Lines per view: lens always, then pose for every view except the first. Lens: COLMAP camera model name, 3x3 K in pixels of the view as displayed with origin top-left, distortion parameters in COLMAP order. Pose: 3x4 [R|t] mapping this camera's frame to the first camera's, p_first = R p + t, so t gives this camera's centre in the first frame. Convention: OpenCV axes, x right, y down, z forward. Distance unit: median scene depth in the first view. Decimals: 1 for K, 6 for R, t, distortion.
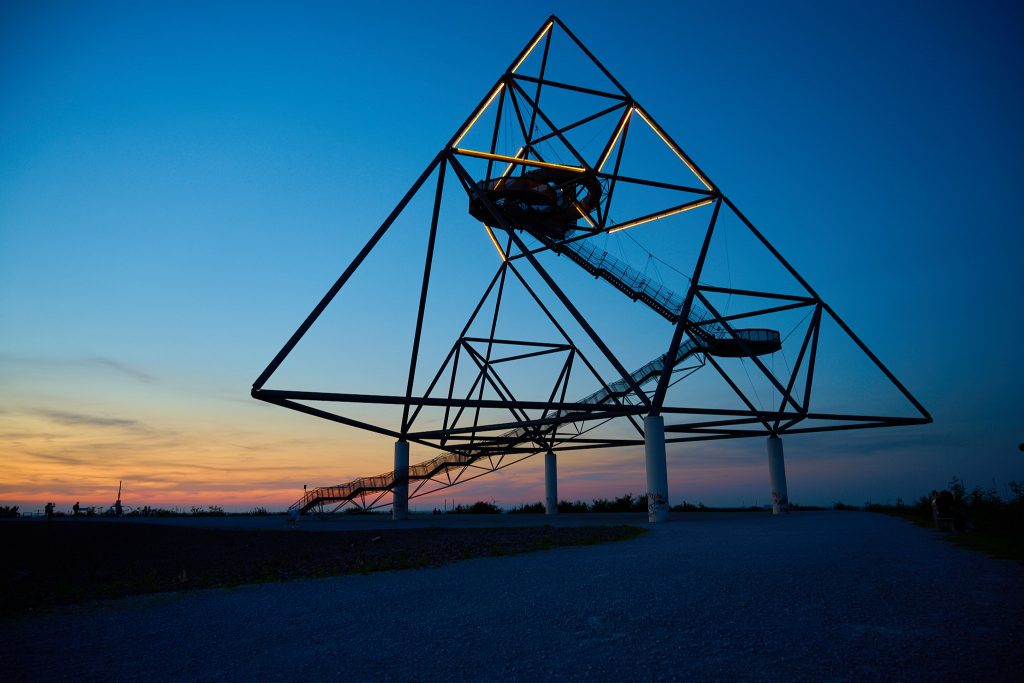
lens RADIAL K [[697.7, 0, 511.6], [0, 697.7, 340.9], [0, 0, 1]] dist [-0.003786, -0.002031]
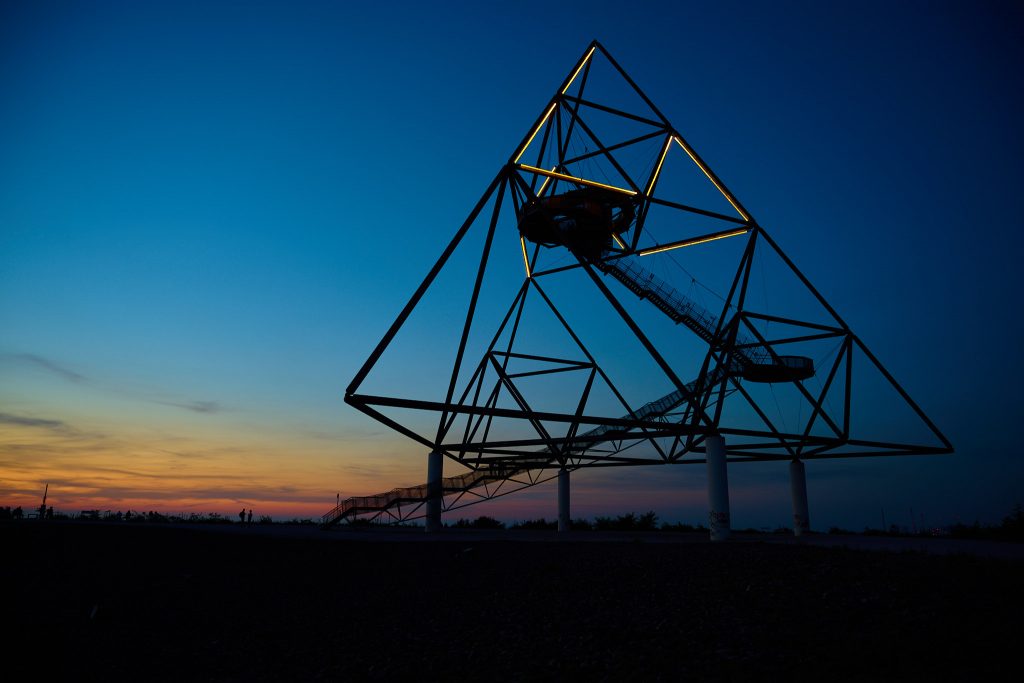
lens RADIAL K [[698.0, 0, 507.1], [0, 698.0, 341.4], [0, 0, 1]] dist [-0.002192, -0.003634]
pose [[0.995856, 0.047815, 0.077354, -0.139909], [-0.046034, 0.998636, -0.024647, 0.005722], [-0.078427, 0.020984, 0.996699, -0.001478]]
